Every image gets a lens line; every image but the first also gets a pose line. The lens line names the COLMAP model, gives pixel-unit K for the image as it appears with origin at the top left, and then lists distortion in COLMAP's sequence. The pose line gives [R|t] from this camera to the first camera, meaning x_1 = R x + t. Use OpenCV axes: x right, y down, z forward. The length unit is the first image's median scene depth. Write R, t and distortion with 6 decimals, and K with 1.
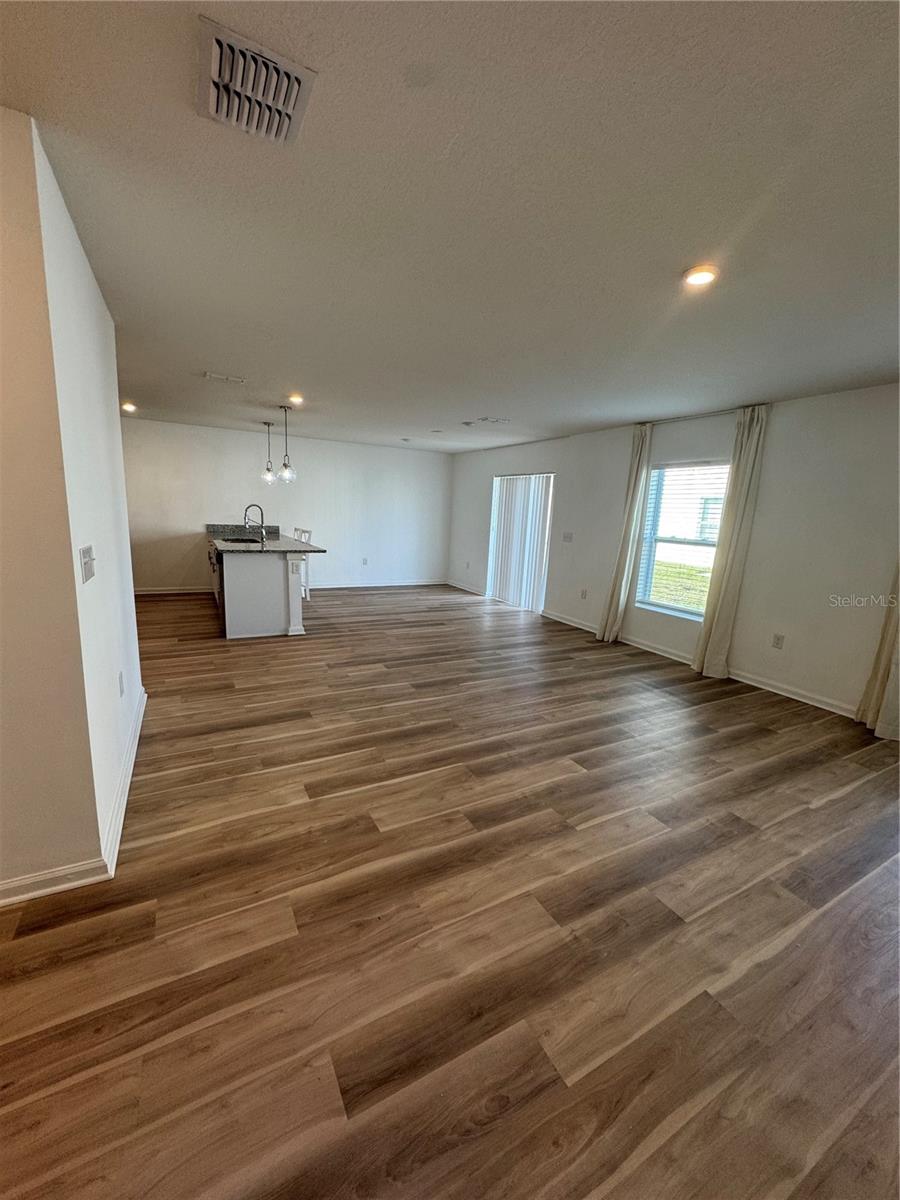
lens RADIAL K [[478.5, 0, 450.9], [0, 478.5, 602.5], [0, 0, 1]] dist [-0.005350, 0.001040]
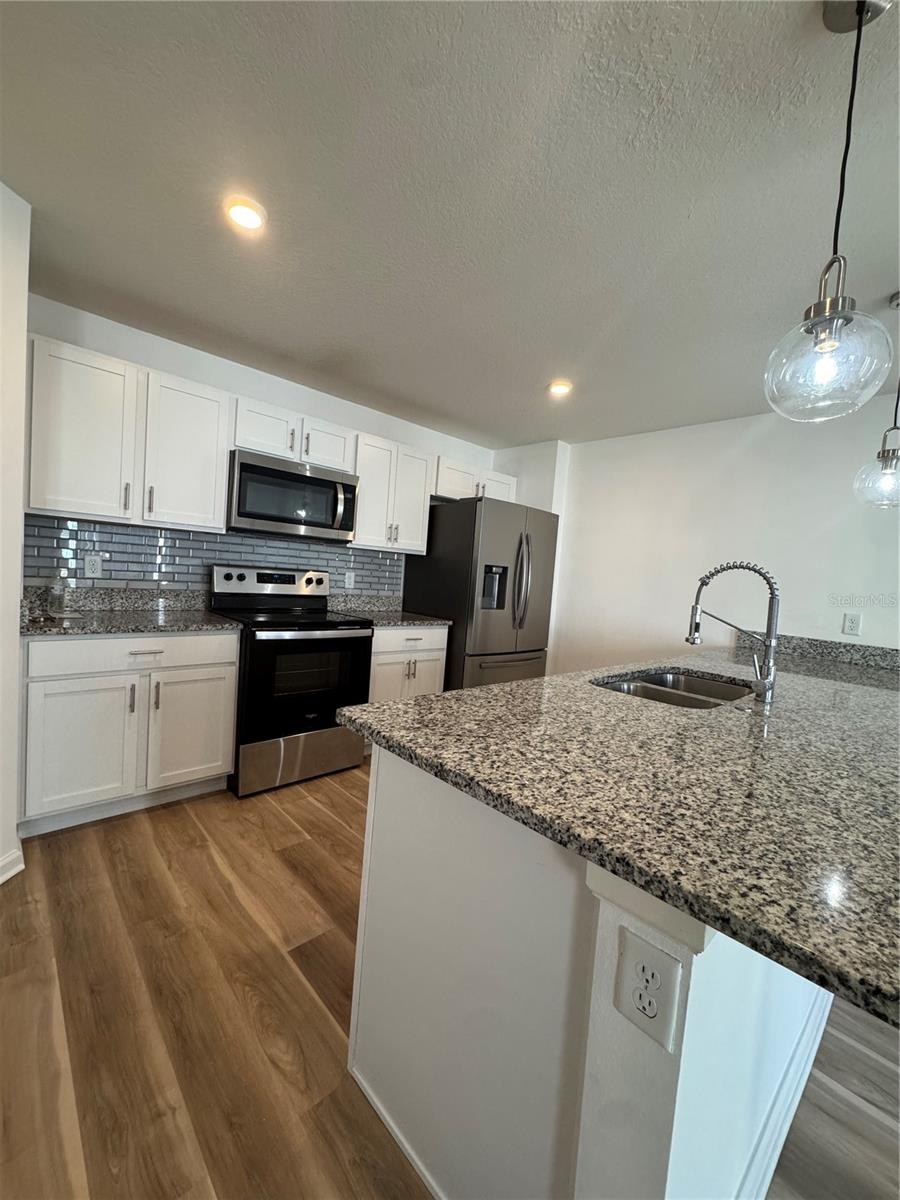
lens RADIAL K [[478.5, 0, 450.0], [0, 478.5, 600.1], [0, 0, 1]] dist [-0.005350, 0.001040]
pose [[0.255941, 0.028947, -0.966259, -0.434433], [-0.247848, 0.968106, -0.036648, -0.304430], [0.934380, 0.248865, 0.254952, 1.773643]]
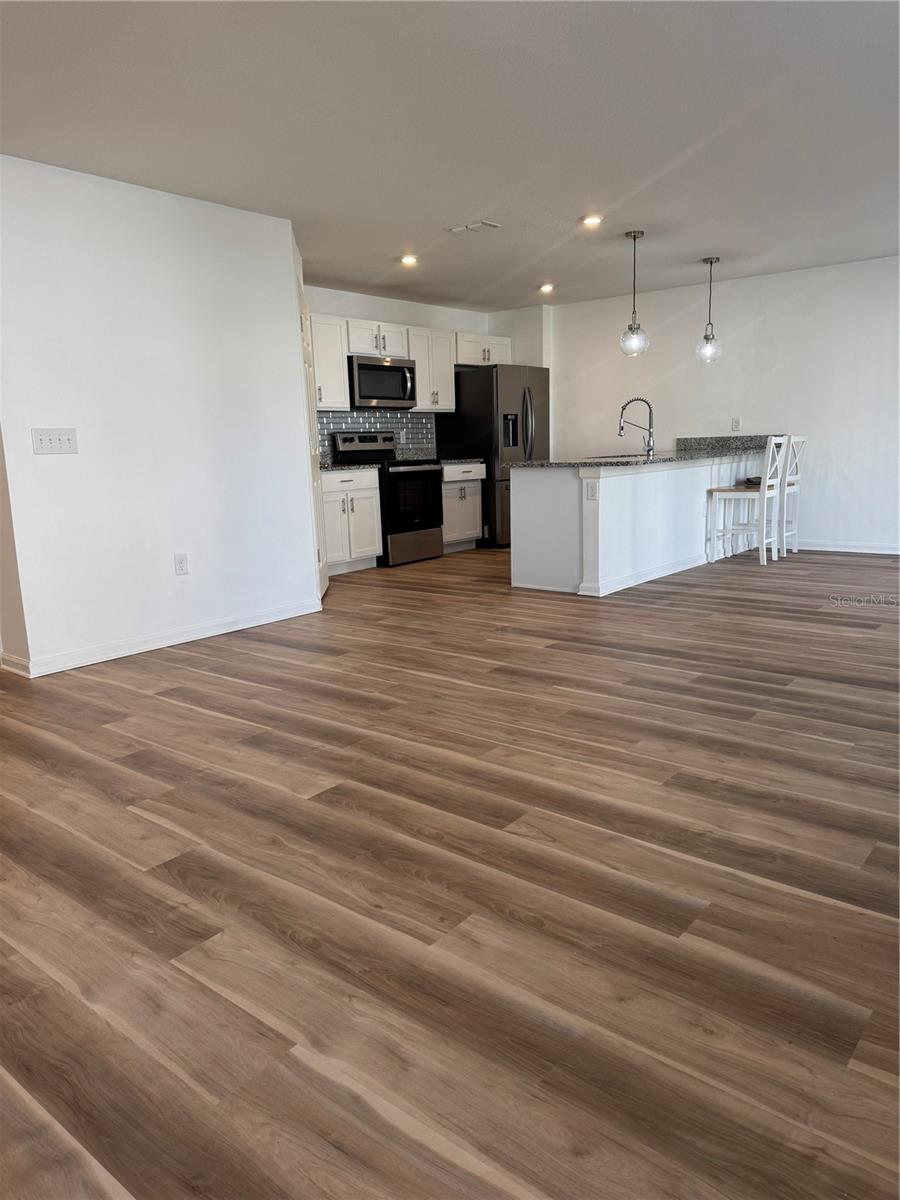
lens RADIAL K [[835.8, 0, 446.7], [0, 835.8, 605.2], [0, 0, 1]] dist [0.093724, -0.105998]
pose [[0.372146, 0.120820, -0.920277, 1.301575], [-0.126960, 0.988799, 0.078476, 0.031774], [0.919450, 0.087634, 0.383317, 0.798906]]
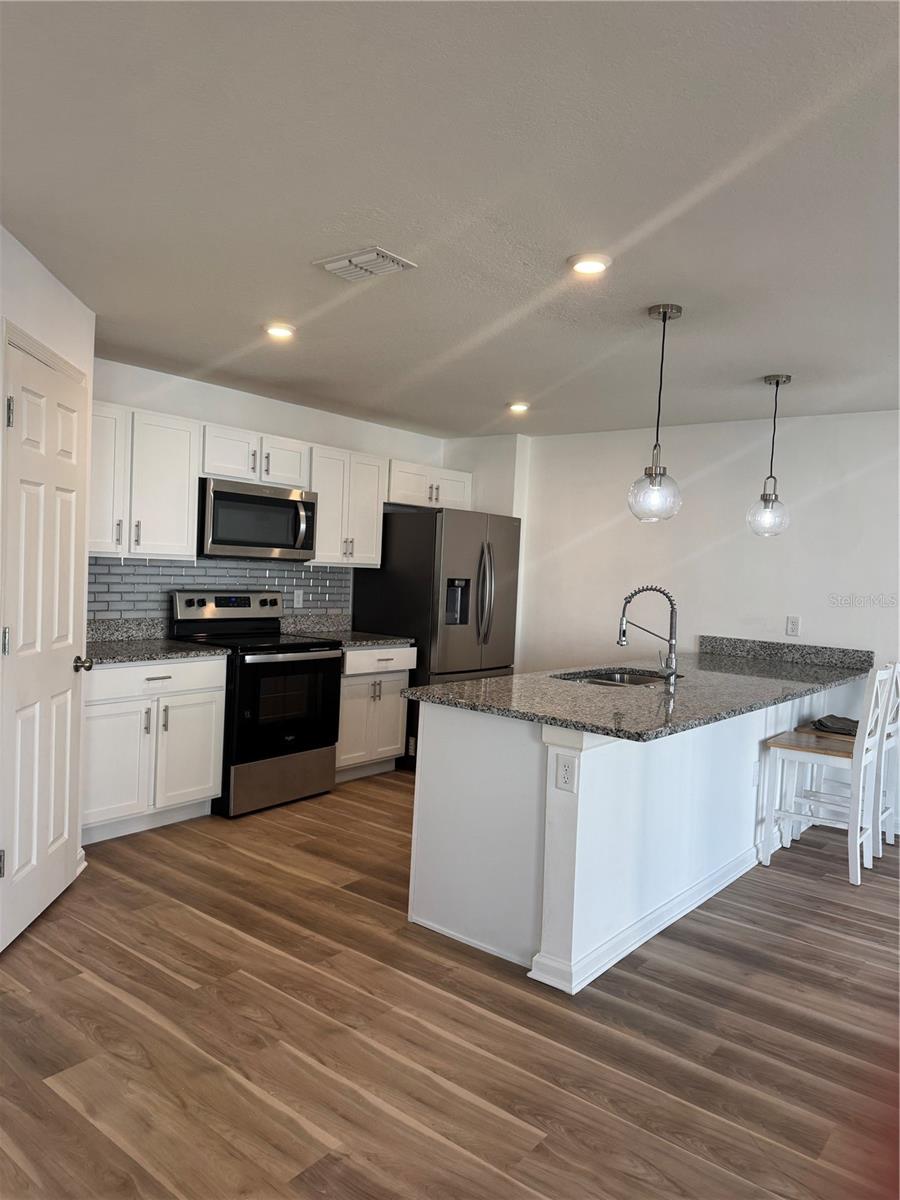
lens RADIAL K [[835.8, 0, 452.4], [0, 835.8, 597.6], [0, 0, 1]] dist [0.093724, -0.105998]
pose [[0.388346, 0.006809, -0.921489, 0.335360], [-0.204047, 0.975786, -0.078782, -0.251801], [0.898639, 0.218622, 0.380332, 1.366088]]
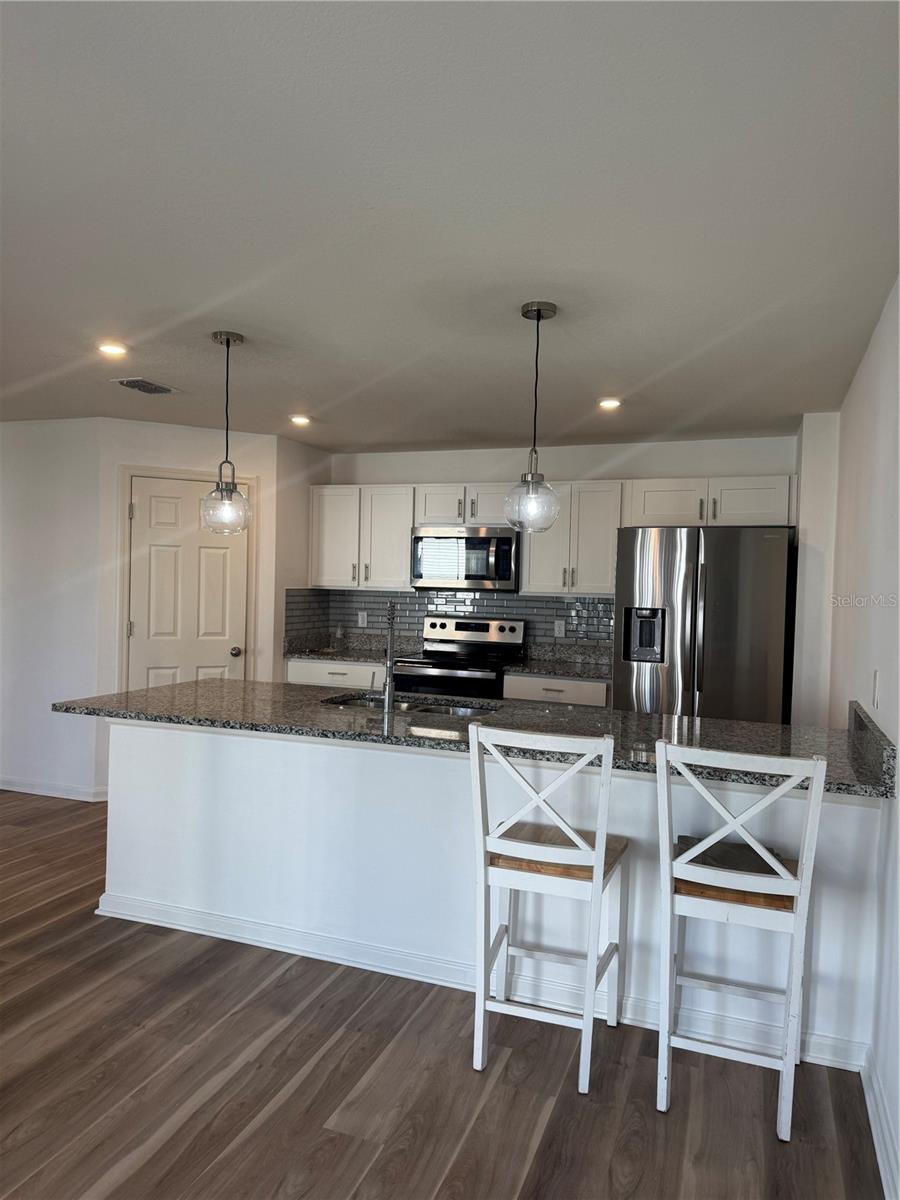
lens RADIAL K [[835.8, 0, 447.8], [0, 835.8, 601.5], [0, 0, 1]] dist [0.093724, -0.105998]
pose [[-0.753868, -0.051024, -0.655041, -0.113538], [-0.185339, 0.973006, 0.137509, -0.672676], [0.630343, 0.225068, -0.742975, 3.346460]]
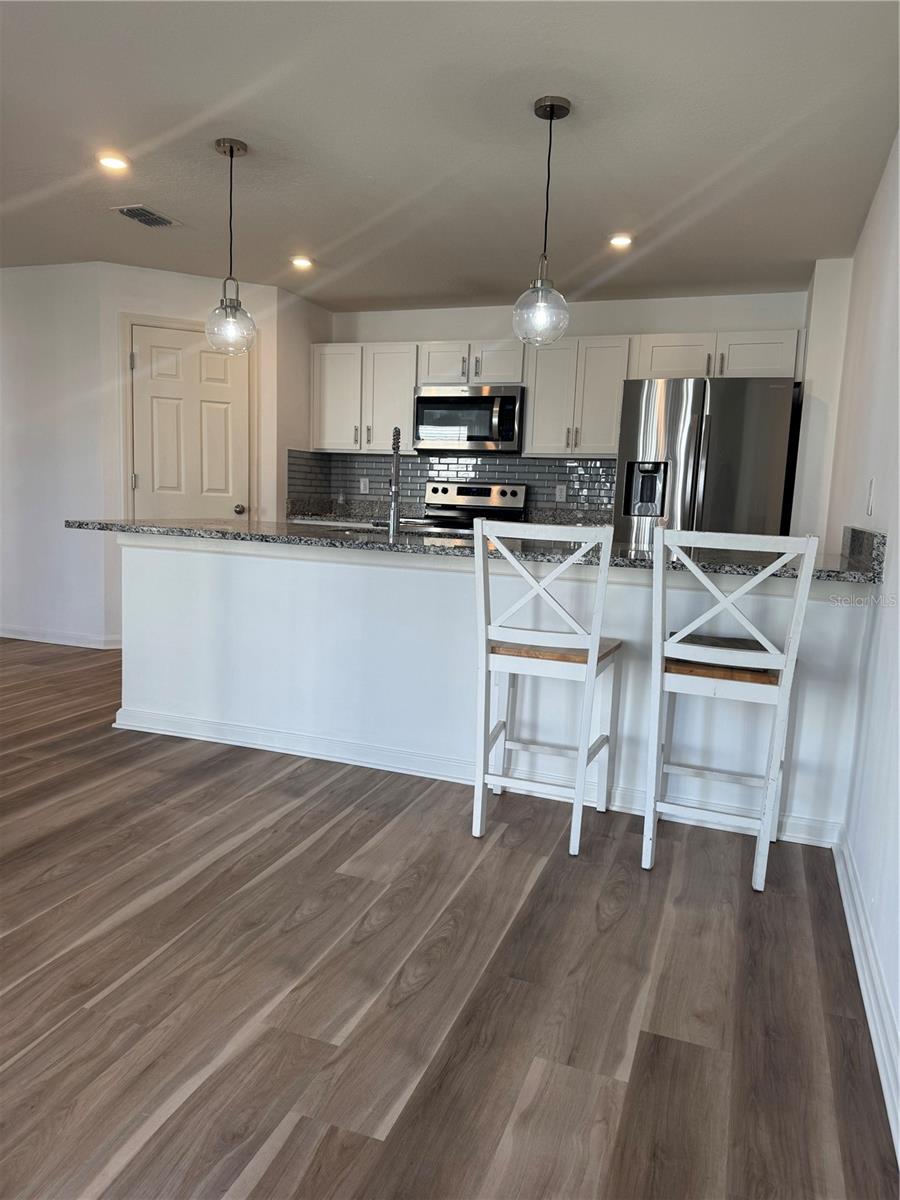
lens RADIAL K [[835.8, 0, 444.5], [0, 835.8, 602.5], [0, 0, 1]] dist [0.093724, -0.105998]
pose [[-0.754148, 0.005601, -0.656681, -0.090291], [-0.198978, 0.951009, 0.236622, -0.537740], [0.625834, 0.309113, -0.716087, 3.399230]]
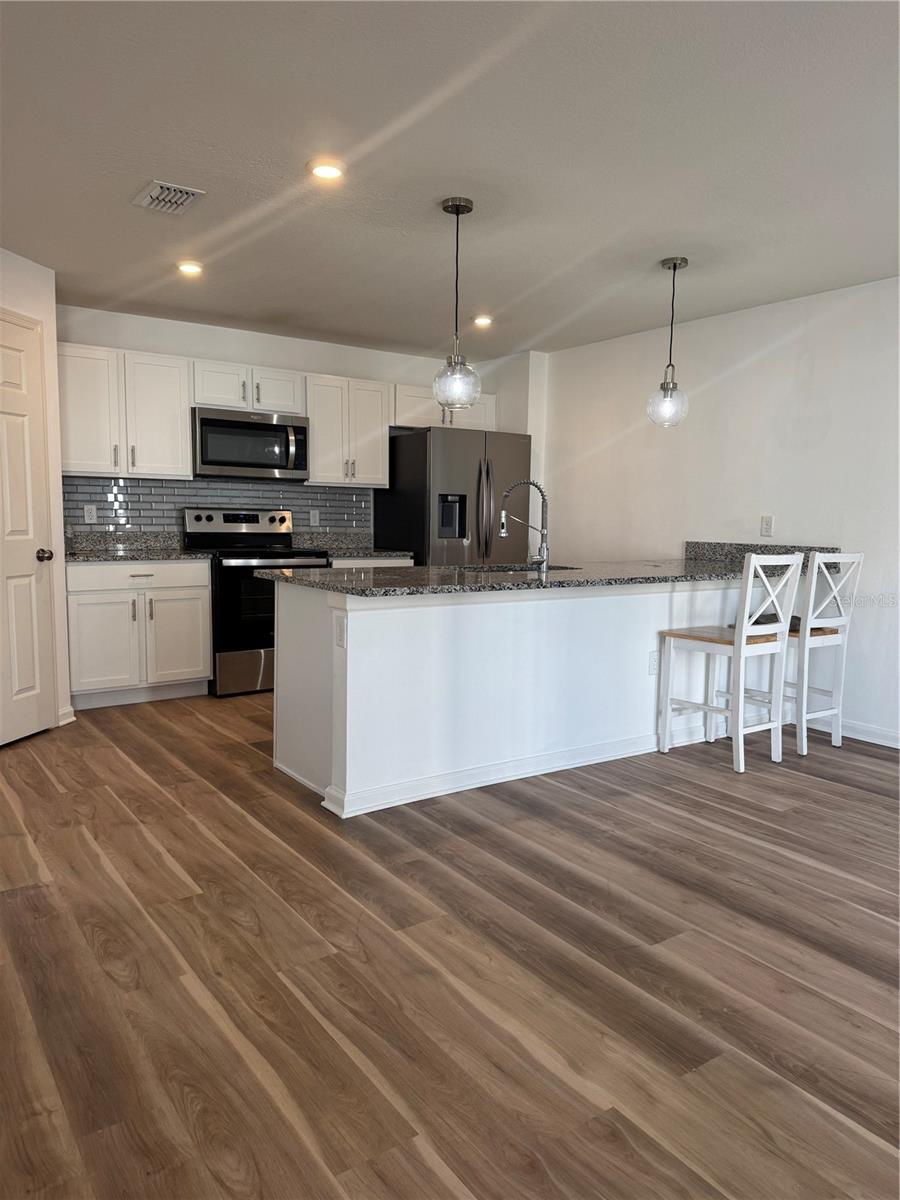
lens RADIAL K [[835.8, 0, 453.3], [0, 835.8, 602.3], [0, 0, 1]] dist [0.093724, -0.105998]
pose [[0.112843, 0.060013, -0.991799, 0.646014], [-0.199473, 0.979221, 0.036556, -0.268055], [0.973384, 0.193712, 0.122469, 1.986495]]
